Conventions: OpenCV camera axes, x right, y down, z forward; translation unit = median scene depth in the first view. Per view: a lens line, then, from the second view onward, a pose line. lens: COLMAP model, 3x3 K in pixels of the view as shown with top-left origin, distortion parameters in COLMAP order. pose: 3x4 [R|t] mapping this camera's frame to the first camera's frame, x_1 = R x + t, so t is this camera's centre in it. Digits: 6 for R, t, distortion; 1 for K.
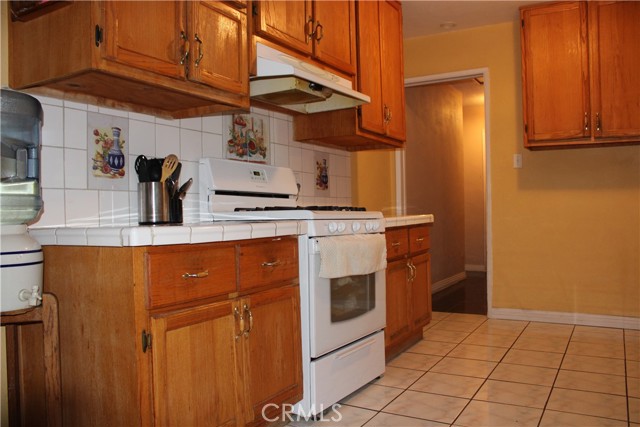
lens RADIAL K [[536.4, 0, 319.9], [0, 536.4, 207.9], [0, 0, 1]] dist [-0.070206, 0.026636]
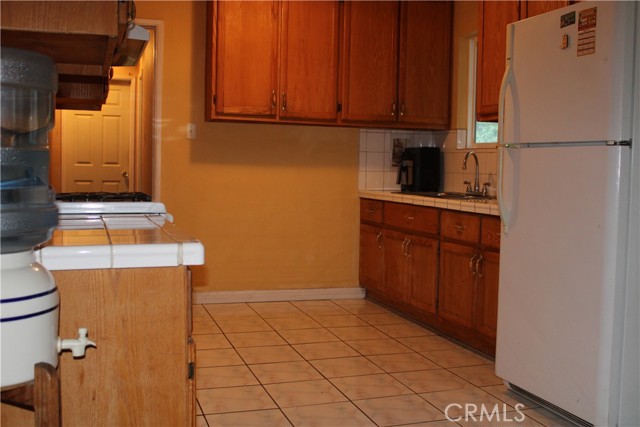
lens RADIAL K [[707.3, 0, 321.0], [0, 707.3, 216.3], [0, 0, 1]] dist [-0.067786, 0.000000]
pose [[0.671065, -0.032671, 0.740678, -0.433467], [-0.032581, 0.996764, 0.073486, -0.044748], [-0.740682, -0.073446, 0.667829, 0.021890]]
